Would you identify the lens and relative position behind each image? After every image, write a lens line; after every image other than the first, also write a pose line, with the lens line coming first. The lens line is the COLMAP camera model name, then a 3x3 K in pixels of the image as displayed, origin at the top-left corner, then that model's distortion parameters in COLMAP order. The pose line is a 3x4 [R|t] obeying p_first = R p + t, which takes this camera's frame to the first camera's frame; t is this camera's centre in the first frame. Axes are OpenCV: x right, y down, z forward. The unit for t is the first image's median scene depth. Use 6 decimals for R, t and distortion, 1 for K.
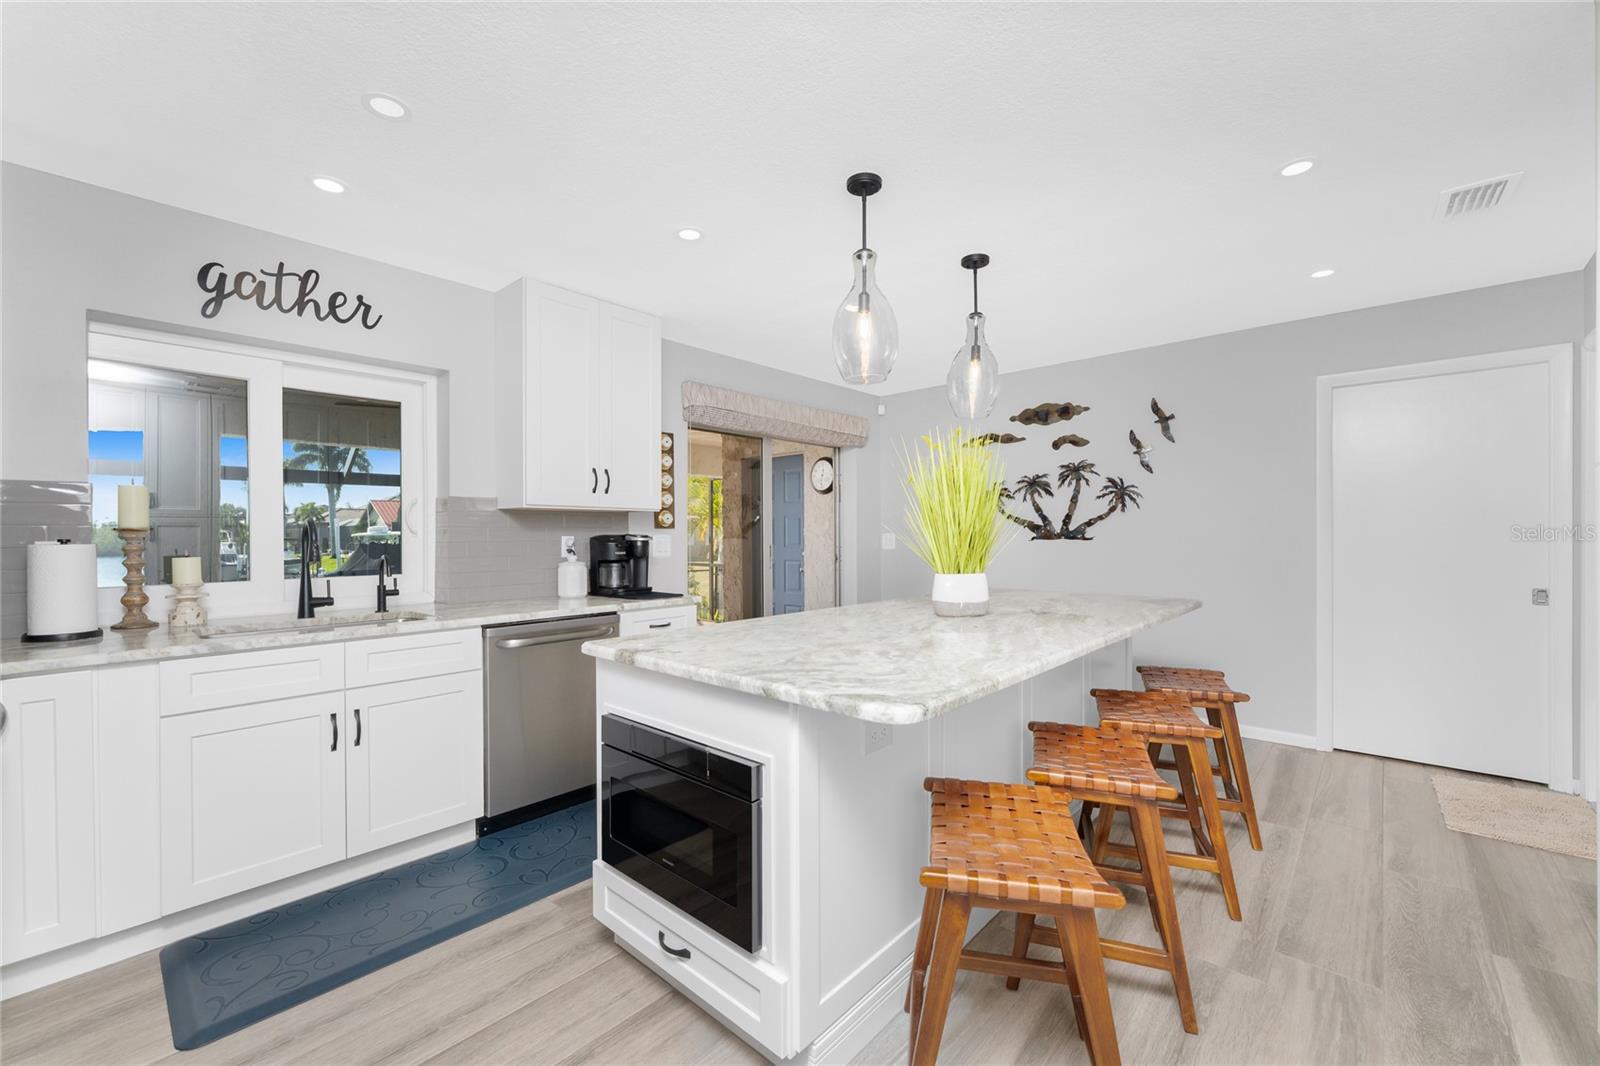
lens RADIAL K [[639.8, 0, 813.1], [0, 639.8, 531.3], [0, 0, 1]] dist [-0.000400, 0.000027]
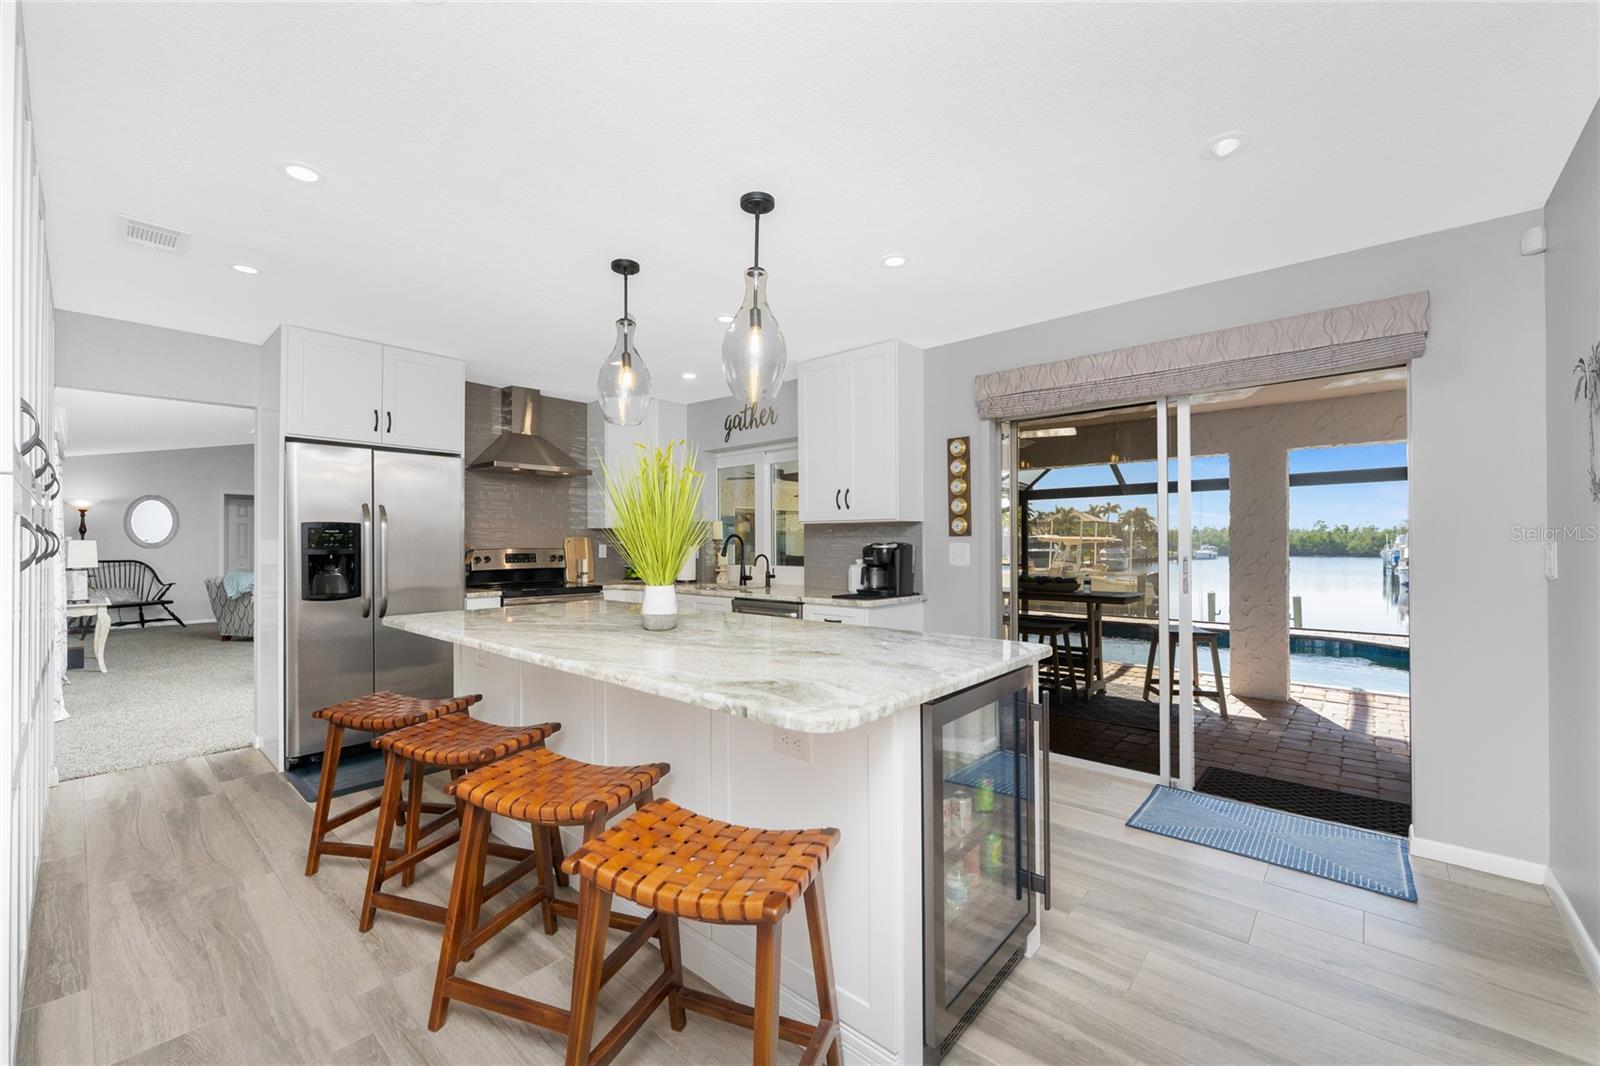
lens RADIAL K [[648.2, 0, 800.0], [0, 648.2, 533.0], [0, 0, 1]] dist [-0.002322, -0.000283]
pose [[0.010618, -0.008548, -0.999907, 1.330778], [0.010053, 0.999914, -0.008442, -0.005754], [0.999893, -0.009963, 0.010703, 1.301813]]
